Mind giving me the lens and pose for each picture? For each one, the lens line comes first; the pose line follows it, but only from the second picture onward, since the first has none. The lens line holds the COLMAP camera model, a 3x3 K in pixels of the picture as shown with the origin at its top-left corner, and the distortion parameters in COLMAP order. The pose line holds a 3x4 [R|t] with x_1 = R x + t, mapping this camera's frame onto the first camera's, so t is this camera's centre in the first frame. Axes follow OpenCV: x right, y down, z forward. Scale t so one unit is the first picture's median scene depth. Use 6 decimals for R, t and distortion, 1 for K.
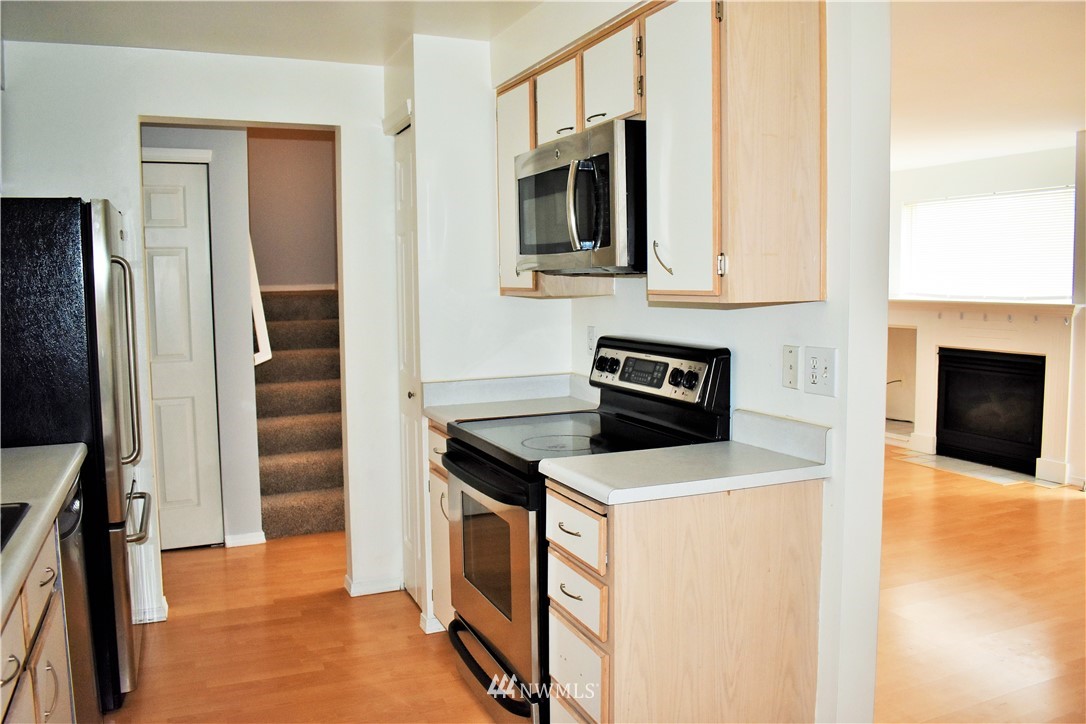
lens RADIAL K [[892.5, 0, 543.0], [0, 892.5, 362.0], [0, 0, 1]] dist [-0.085552, -0.000129]
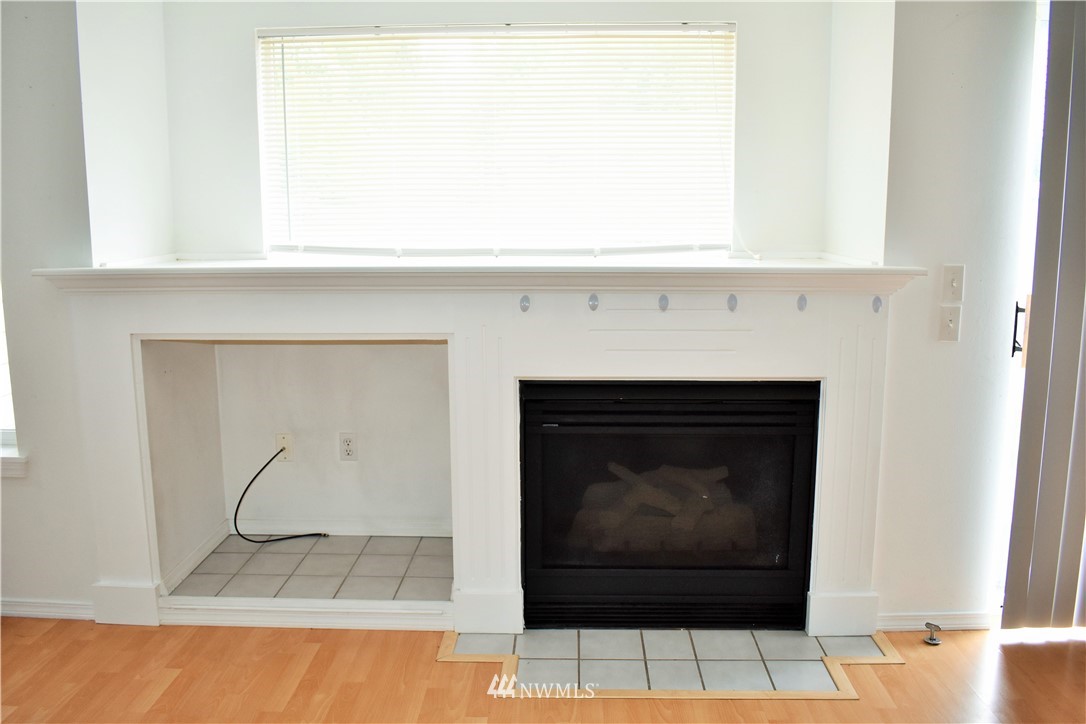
lens RADIAL K [[892.5, 0, 543.0], [0, 892.5, 362.0], [0, 0, 1]] dist [-0.085552, -0.000129]
pose [[0.426104, -0.143283, 0.893256, 0.095796], [0.081460, 0.989444, 0.119854, -0.082830], [-0.900999, 0.021695, 0.433278, 0.901837]]
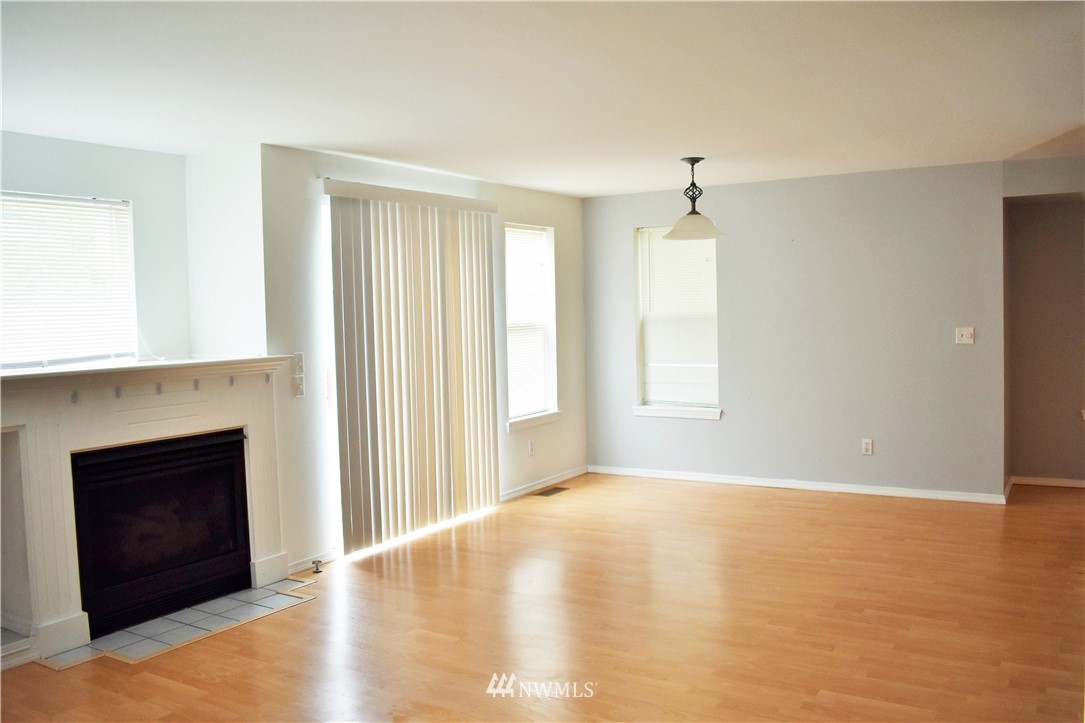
lens RADIAL K [[891.7, 0, 542.5], [0, 891.7, 361.5], [0, 0, 1]] dist [-0.085552, -0.000129]
pose [[-0.569645, -0.022830, 0.821574, -0.198029], [0.107090, 0.989031, 0.101735, -0.111670], [-0.814884, 0.145935, -0.560951, 1.177505]]
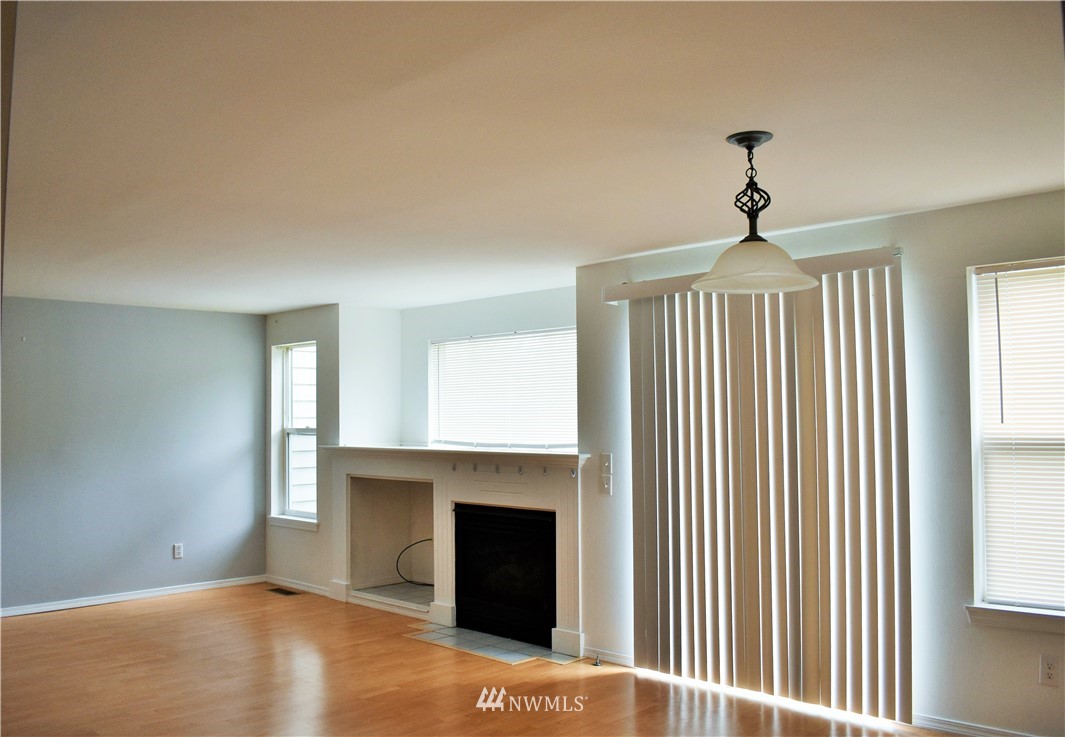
lens RADIAL K [[924.7, 0, 532.5], [0, 924.7, 368.5], [0, 0, 1]] dist [-0.080006, -0.003879]
pose [[0.921757, 0.022461, 0.387117, 0.177916], [0.034576, 0.989584, -0.139746, -0.020515], [-0.386224, 0.142197, 0.911379, 0.112262]]
